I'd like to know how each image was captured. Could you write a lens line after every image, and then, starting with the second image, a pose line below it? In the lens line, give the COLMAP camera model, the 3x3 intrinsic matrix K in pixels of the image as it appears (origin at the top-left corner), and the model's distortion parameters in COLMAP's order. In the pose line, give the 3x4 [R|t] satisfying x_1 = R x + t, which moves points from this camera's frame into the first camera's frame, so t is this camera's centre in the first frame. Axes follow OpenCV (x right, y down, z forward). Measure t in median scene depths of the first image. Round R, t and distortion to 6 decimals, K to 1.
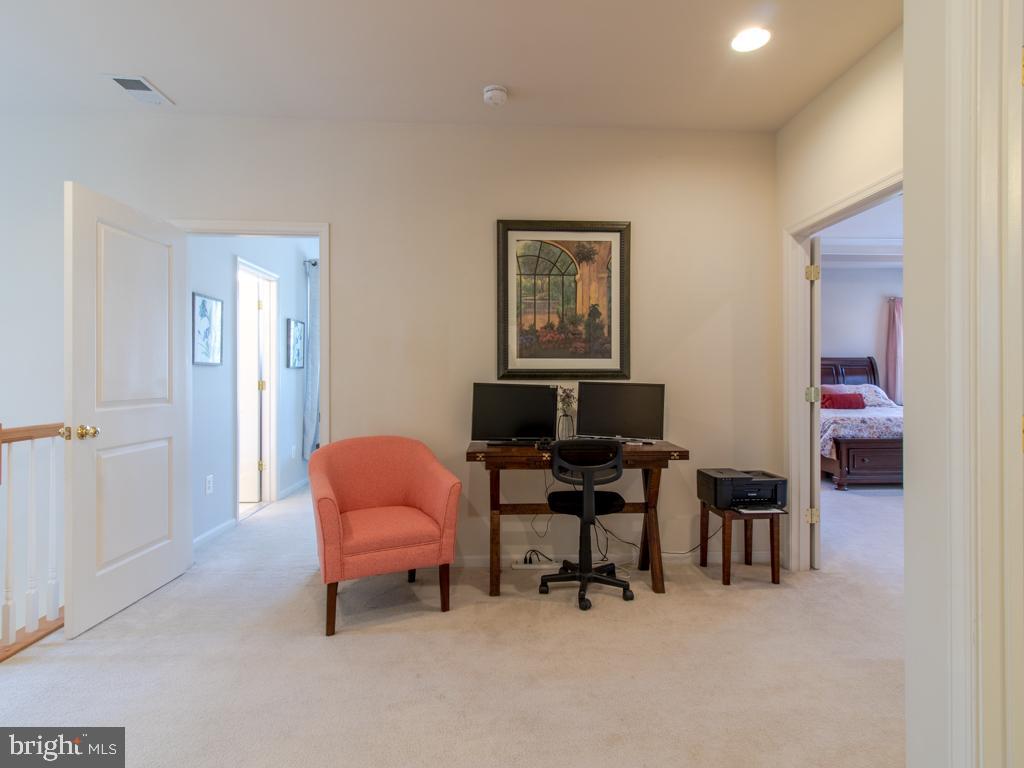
lens RADIAL K [[525.8, 0, 513.1], [0, 525.8, 379.5], [0, 0, 1]] dist [0.004622, 0.001543]
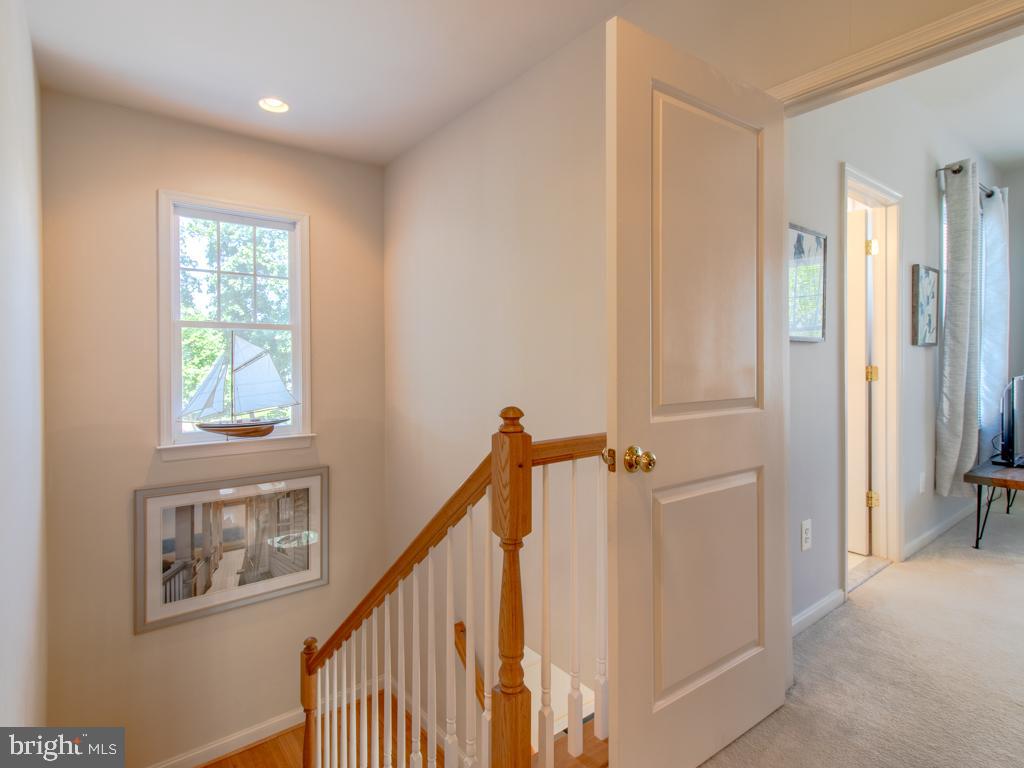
lens RADIAL K [[525.8, 0, 513.3], [0, 525.8, 373.9], [0, 0, 1]] dist [0.004622, 0.001543]
pose [[0.579394, 0.008235, -0.815006, -0.325756], [0.006720, 0.999867, 0.014880, -0.001273], [0.815020, -0.014098, 0.579262, 0.432671]]
